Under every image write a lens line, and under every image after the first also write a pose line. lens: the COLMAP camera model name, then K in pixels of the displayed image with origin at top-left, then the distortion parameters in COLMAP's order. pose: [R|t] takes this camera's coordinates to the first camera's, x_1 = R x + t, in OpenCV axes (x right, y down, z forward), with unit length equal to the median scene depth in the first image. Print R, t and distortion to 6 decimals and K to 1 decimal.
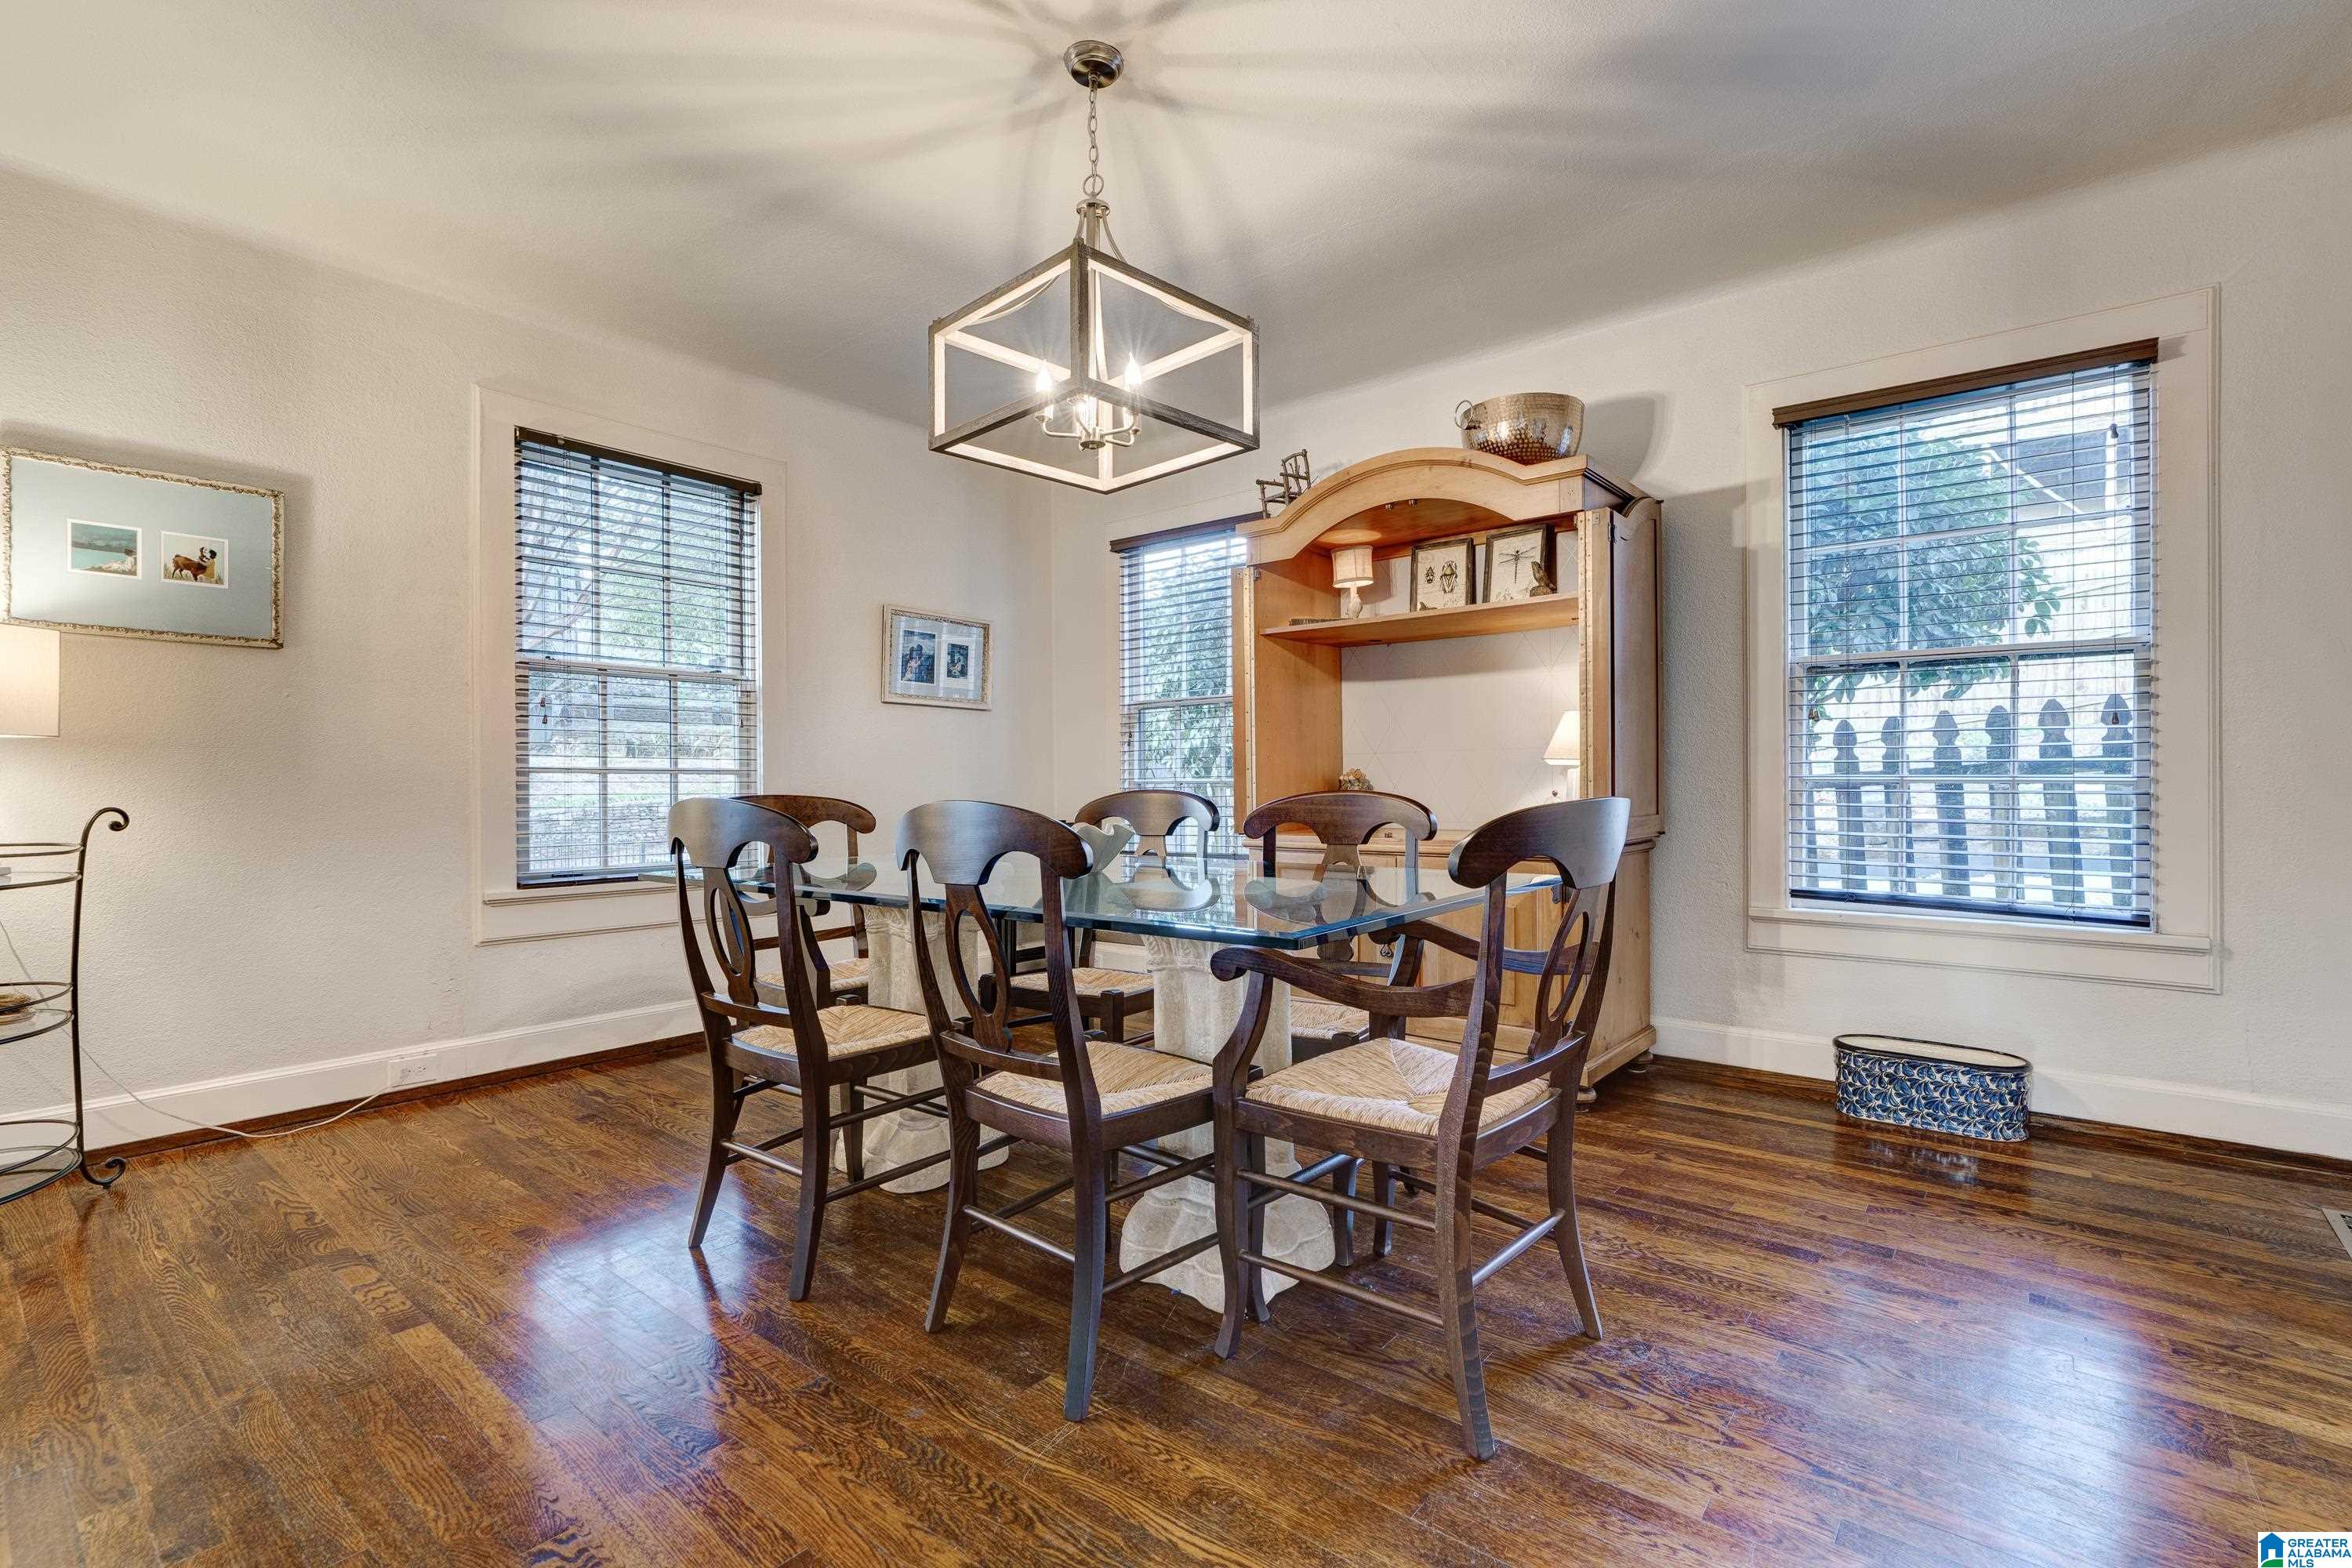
lens RADIAL K [[1078.2, 0, 1170.7], [0, 1078.2, 781.3], [0, 0, 1]] dist [-0.013305, -0.000101]
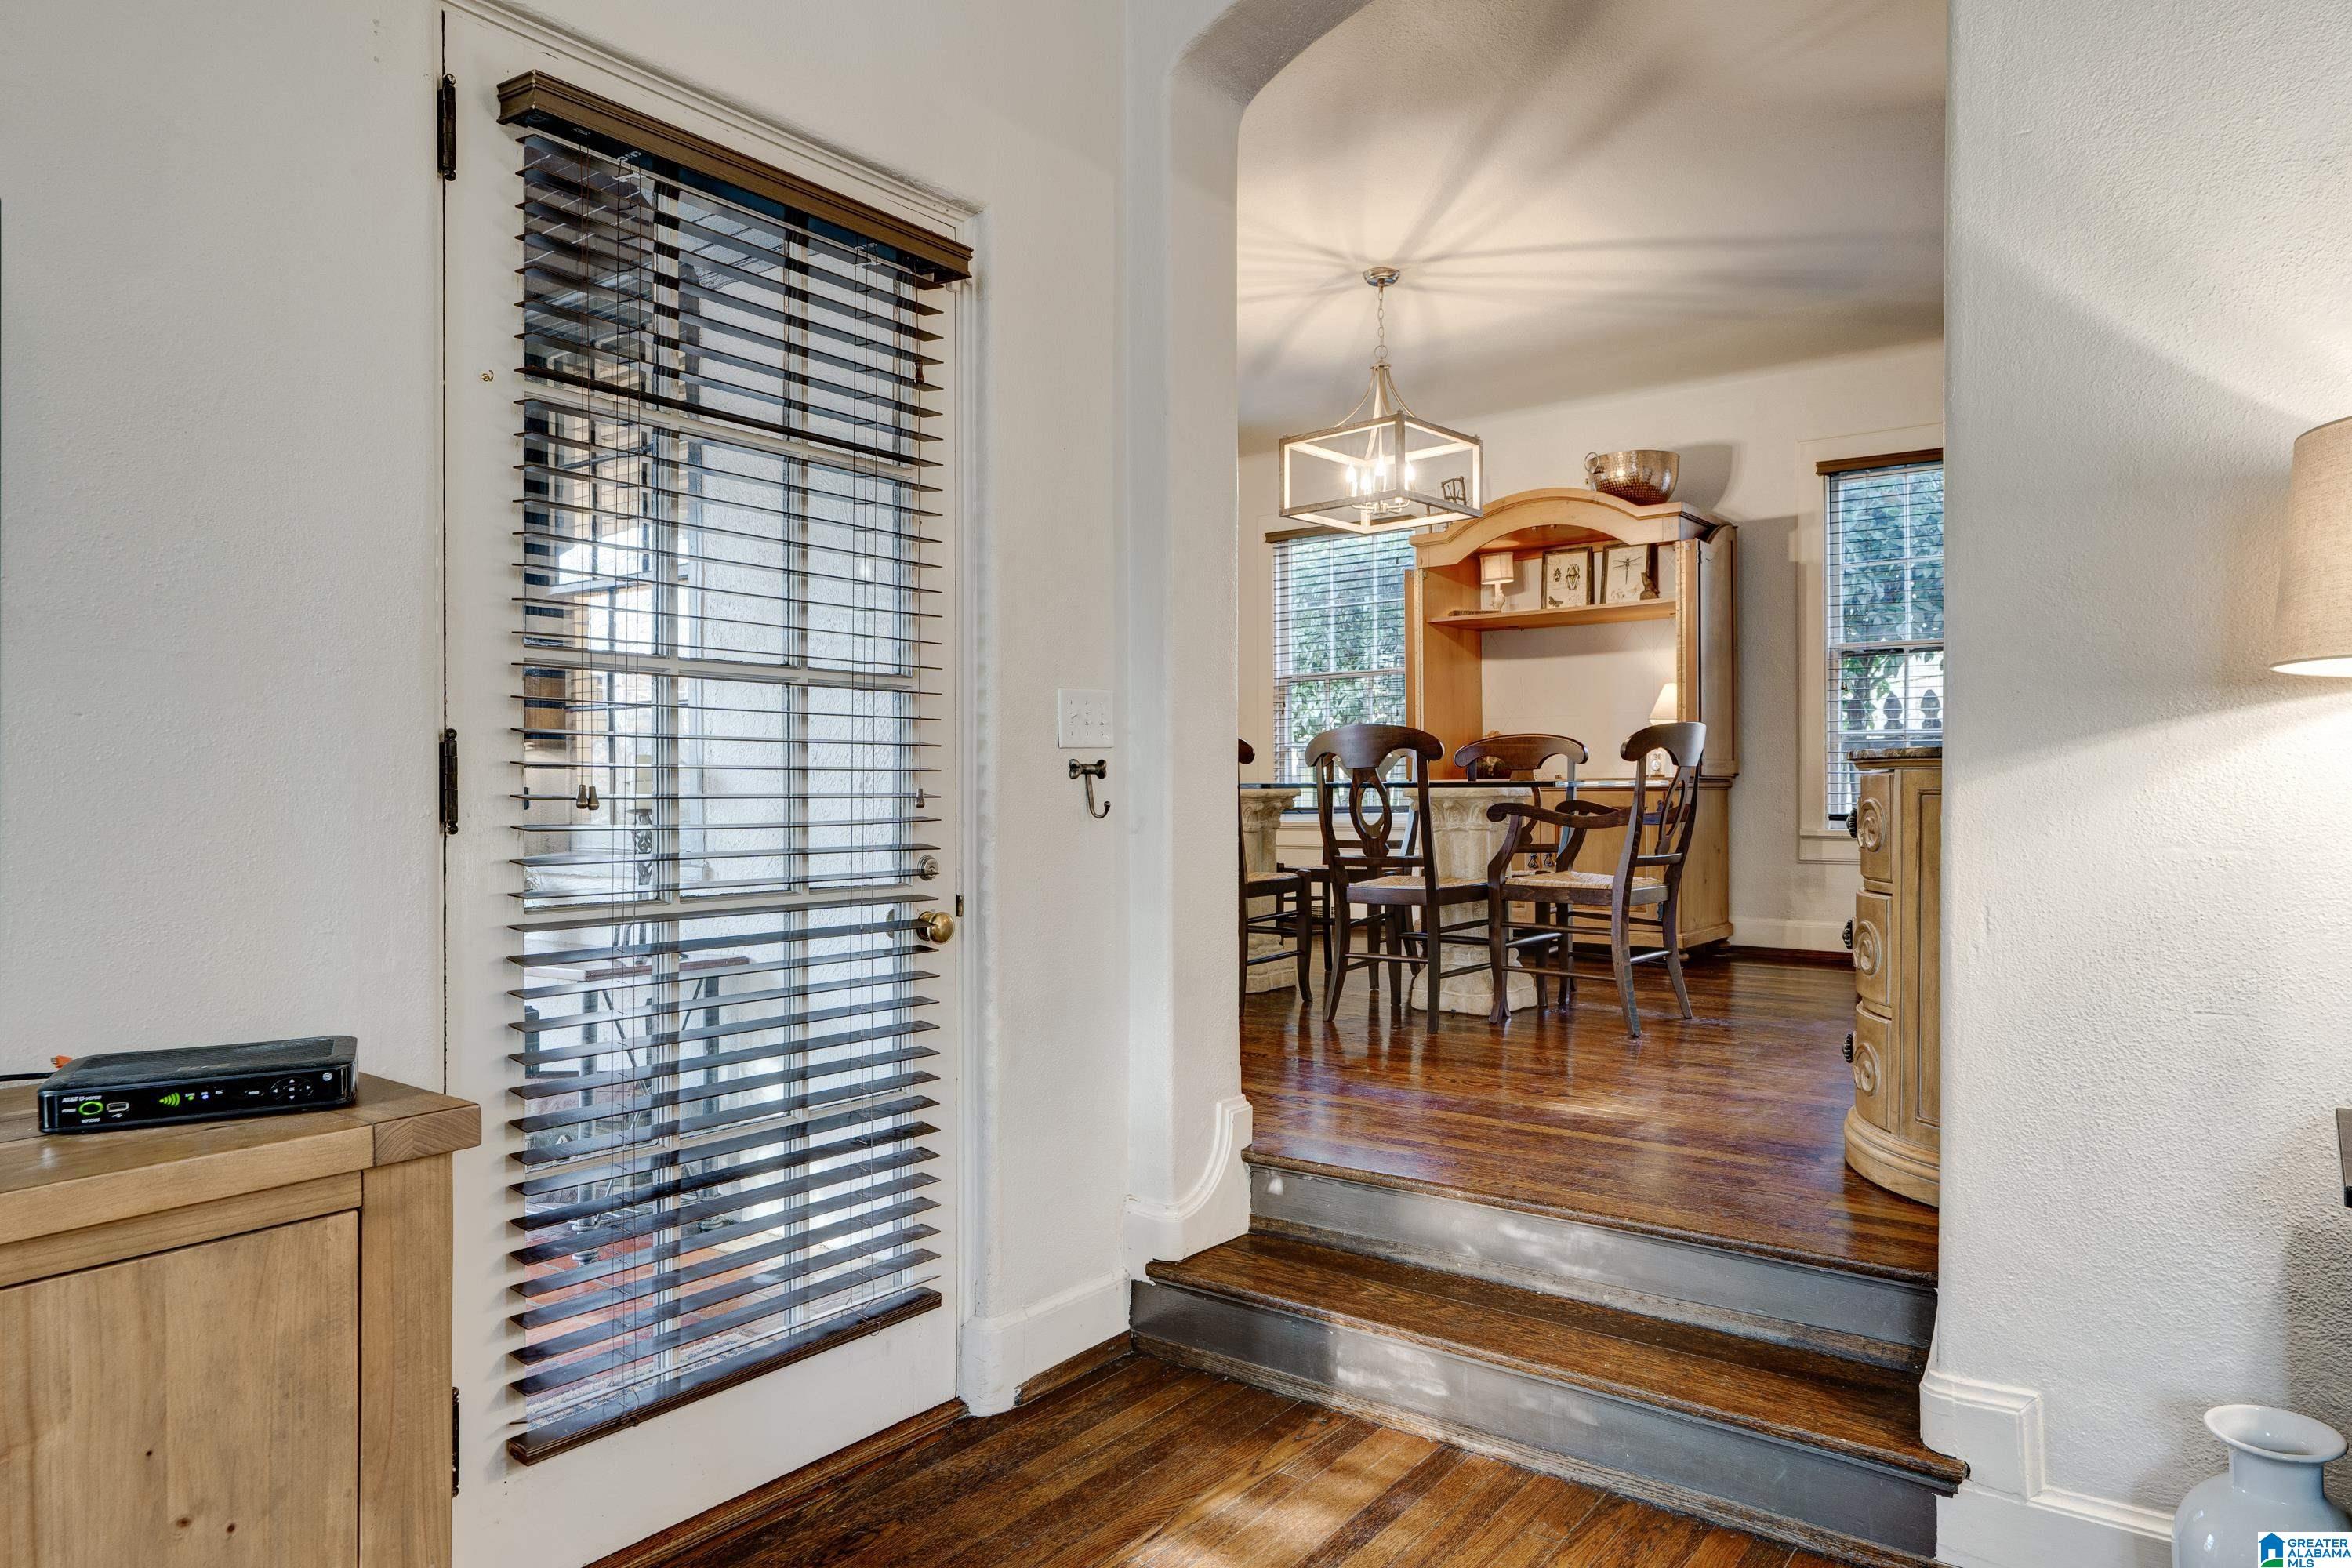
lens RADIAL K [[1481.7, 0, 1179.2], [0, 1481.7, 787.4], [0, 0, 1]] dist [0.002548, 0.000397]
pose [[0.998887, 0.000983, 0.047149, -0.322805], [-0.000942, 0.999999, -0.000878, 0.066276], [-0.047150, 0.000833, 0.998887, -0.809979]]
